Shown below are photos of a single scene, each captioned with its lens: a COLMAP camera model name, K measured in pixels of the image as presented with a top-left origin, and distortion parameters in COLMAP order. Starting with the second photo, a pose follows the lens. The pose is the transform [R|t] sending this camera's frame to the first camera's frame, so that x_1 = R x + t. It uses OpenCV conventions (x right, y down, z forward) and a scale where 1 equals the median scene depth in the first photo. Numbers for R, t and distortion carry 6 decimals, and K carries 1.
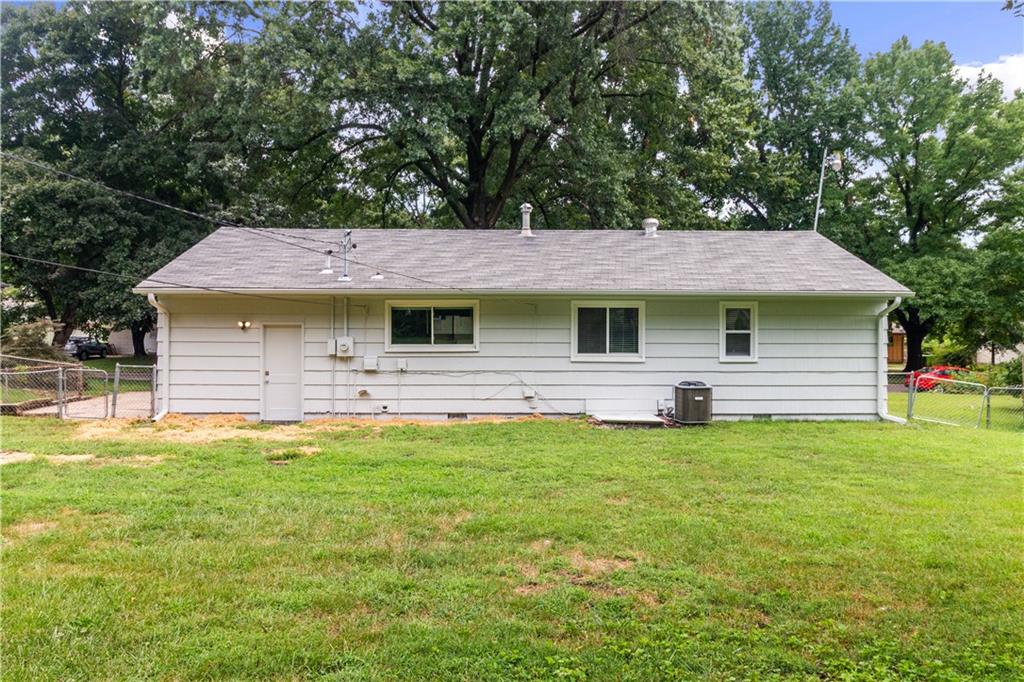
lens RADIAL K [[725.5, 0, 512.0], [0, 725.5, 341.0], [0, 0, 1]] dist [0.001589, -0.000279]
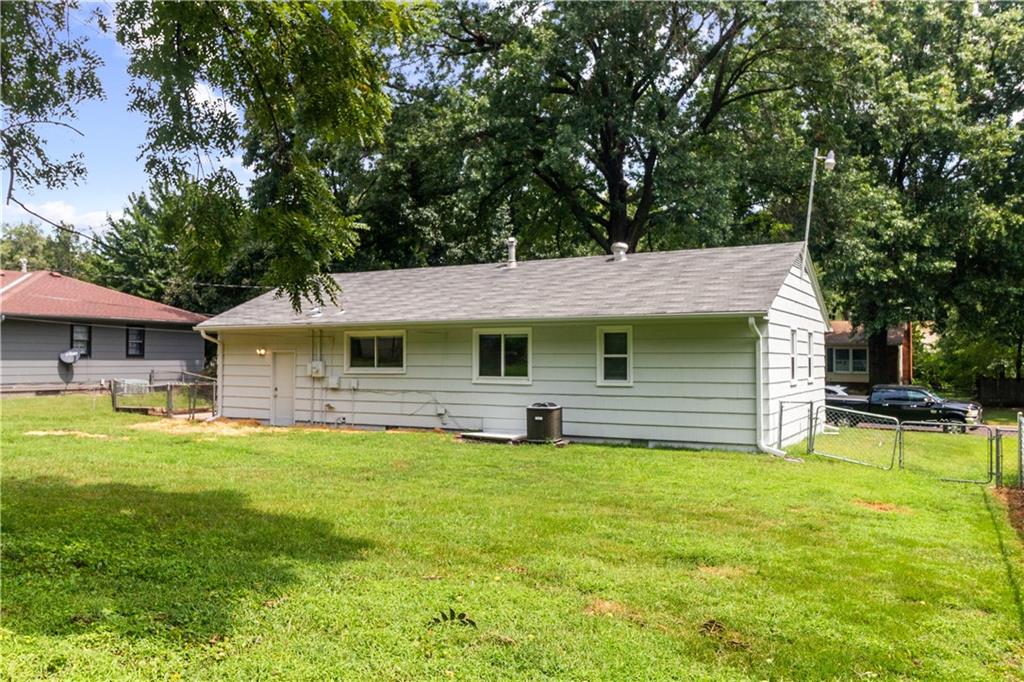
lens RADIAL K [[813.6, 0, 512.0], [0, 813.6, 341.0], [0, 0, 1]] dist [0.001161, 0.000571]
pose [[0.856773, -0.014030, -0.515503, 0.775104], [-0.002147, 0.999524, -0.030772, 0.001546], [0.515689, 0.027471, 0.856335, -0.040603]]
